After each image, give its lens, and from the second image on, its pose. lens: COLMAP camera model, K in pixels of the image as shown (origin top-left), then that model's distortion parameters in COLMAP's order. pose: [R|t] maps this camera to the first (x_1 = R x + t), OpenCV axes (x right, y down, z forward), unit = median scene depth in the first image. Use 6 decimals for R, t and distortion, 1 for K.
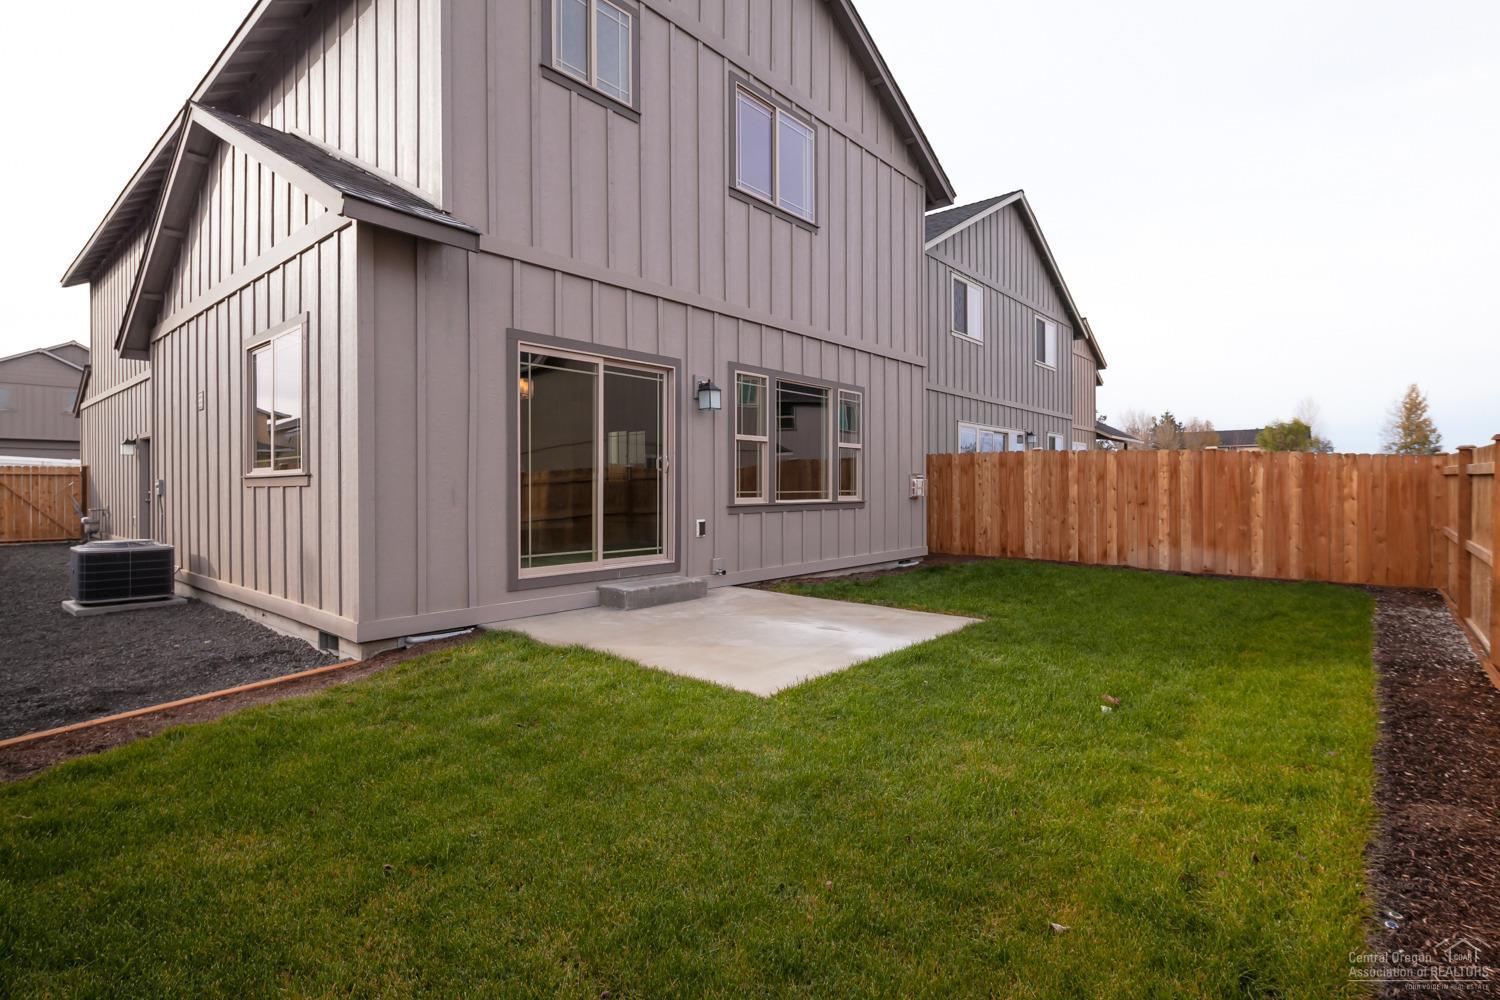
lens RADIAL K [[724.5, 0, 744.0], [0, 724.5, 481.5], [0, 0, 1]] dist [0.001244, 0.000046]
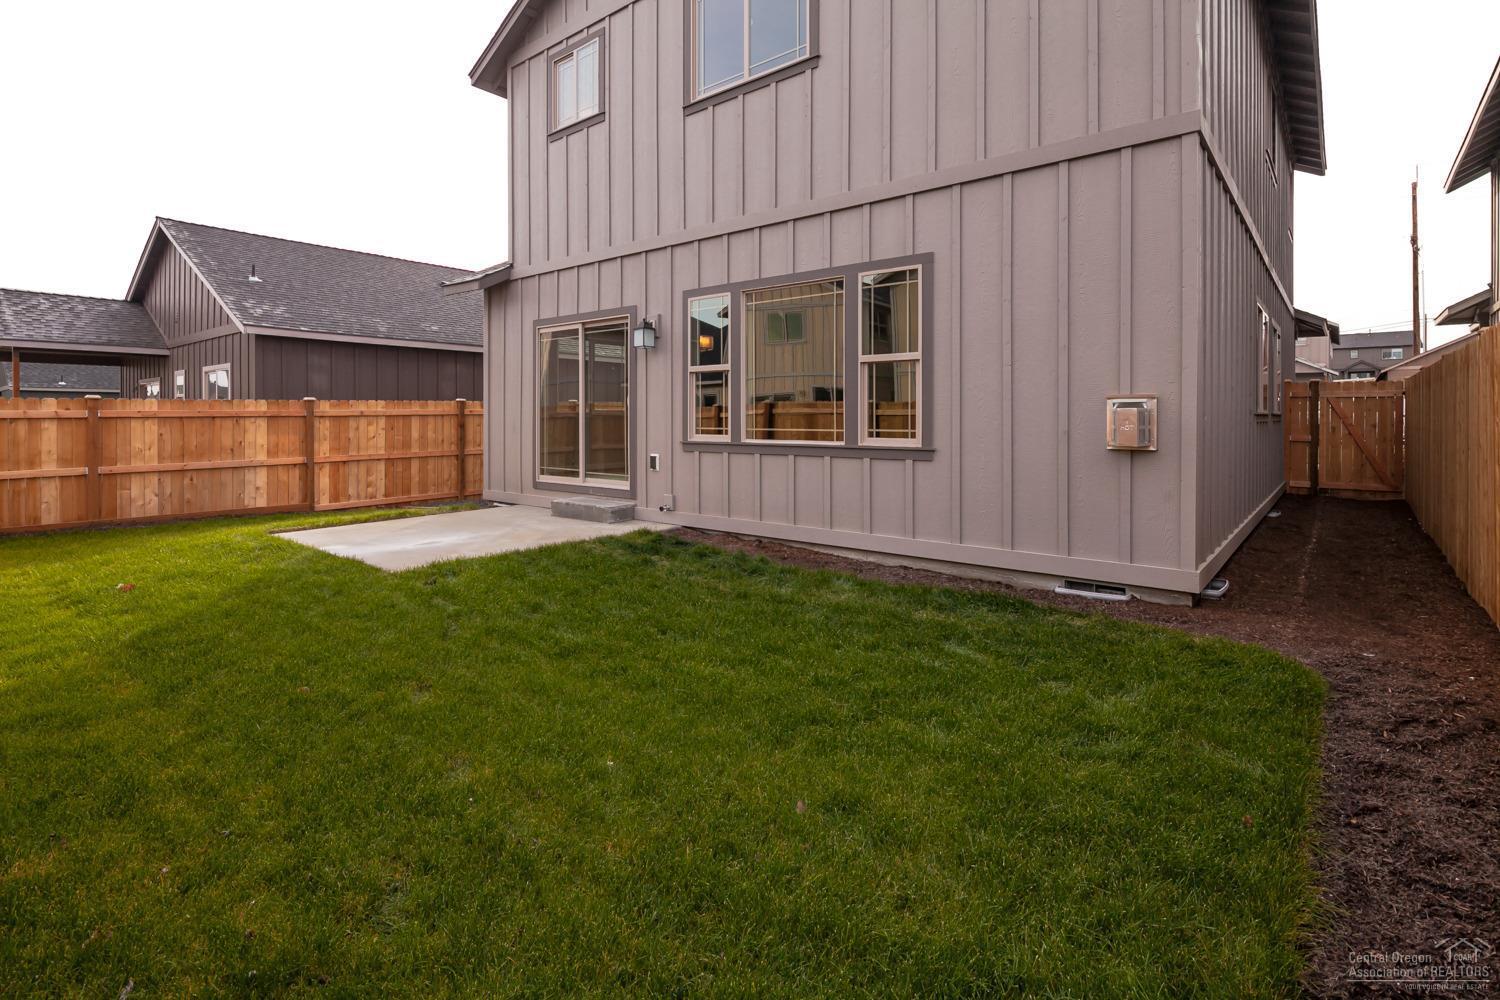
lens RADIAL K [[717.9, 0, 753.0], [0, 717.9, 421.6], [0, 0, 1]] dist [0.001120, 0.000038]
pose [[0.035582, -0.000859, -0.999366, 0.870570], [0.001847, 0.999998, -0.000794, 0.006557], [0.999365, -0.001818, 0.035583, 0.991983]]
